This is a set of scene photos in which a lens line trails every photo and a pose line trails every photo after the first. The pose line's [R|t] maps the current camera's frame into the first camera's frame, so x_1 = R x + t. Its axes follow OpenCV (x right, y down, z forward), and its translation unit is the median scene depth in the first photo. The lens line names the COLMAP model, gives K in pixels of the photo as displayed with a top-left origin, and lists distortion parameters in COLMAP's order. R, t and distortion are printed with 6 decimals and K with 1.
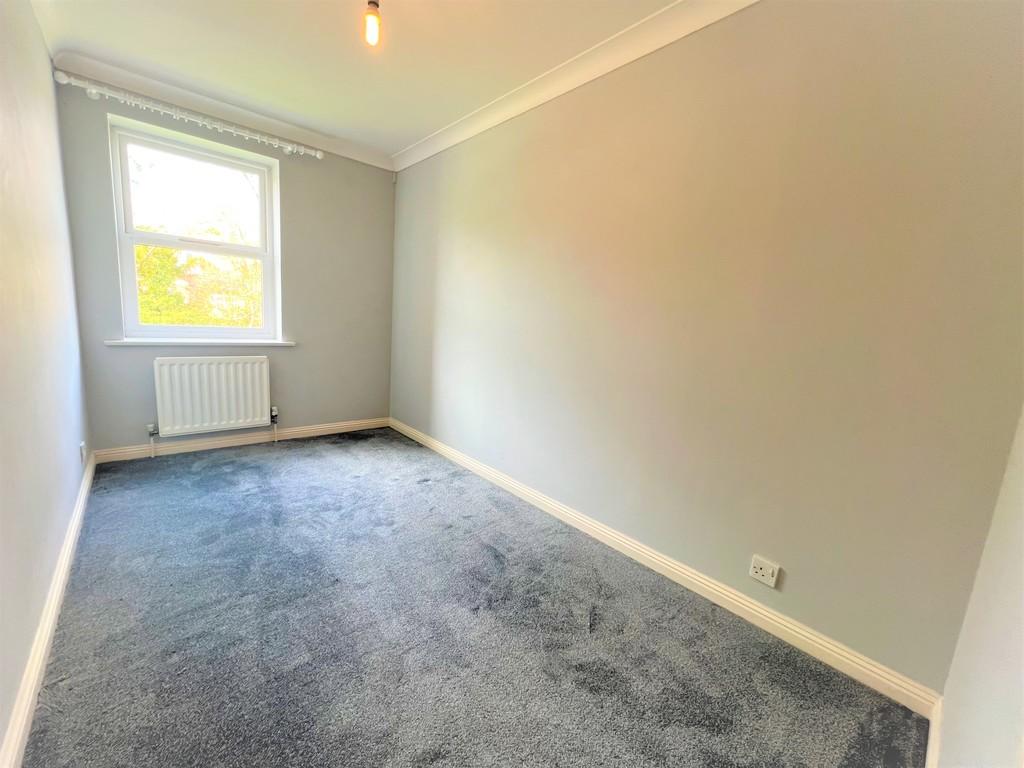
lens RADIAL K [[410.9, 0, 511.7], [0, 410.9, 378.7], [0, 0, 1]] dist [0.000023, 0.000112]
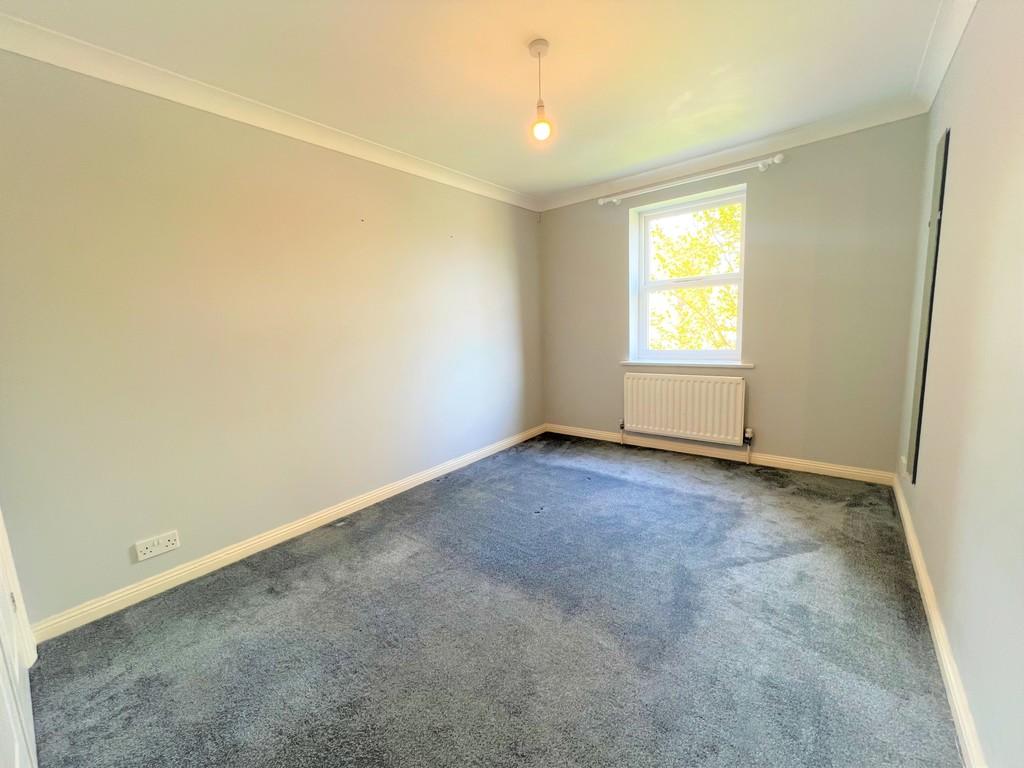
lens RADIAL K [[409.6, 0, 513.2], [0, 409.6, 388.8], [0, 0, 1]] dist [0.000291, 0.000044]
pose [[0.173555, 0.068303, -0.982453, 0.331681], [-0.103433, 0.993339, 0.050788, -0.021552], [0.979378, 0.092804, 0.179463, 0.286507]]
